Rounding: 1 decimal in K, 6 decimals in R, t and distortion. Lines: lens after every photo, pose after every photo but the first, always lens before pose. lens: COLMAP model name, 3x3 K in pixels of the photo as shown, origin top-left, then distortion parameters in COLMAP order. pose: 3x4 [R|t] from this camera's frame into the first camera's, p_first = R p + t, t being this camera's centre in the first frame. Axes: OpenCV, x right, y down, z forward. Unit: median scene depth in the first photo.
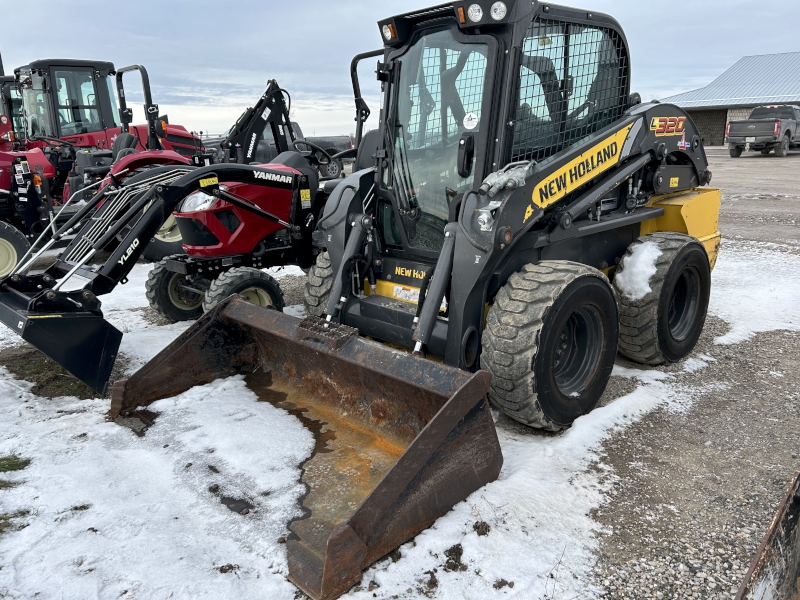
lens RADIAL K [[613.6, 0, 400.0], [0, 613.6, 300.0], [0, 0, 1]] dist [0.027177, -0.004904]
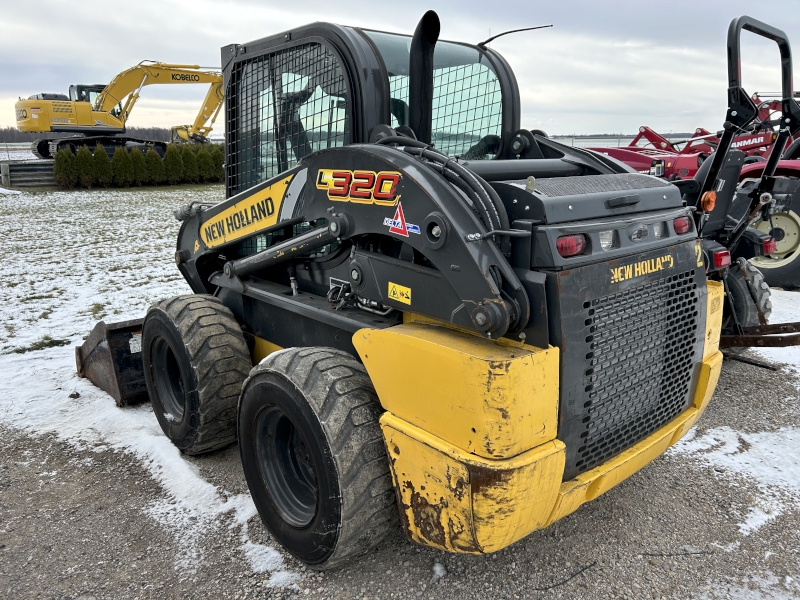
lens RADIAL K [[613.6, 0, 400.0], [0, 613.6, 300.0], [0, 0, 1]] dist [0.027177, -0.004904]
pose [[-0.044934, 0.287313, -0.956782, 1.002334], [-0.232284, 0.928495, 0.289727, -0.359228], [0.971610, 0.235263, 0.025017, 1.058306]]
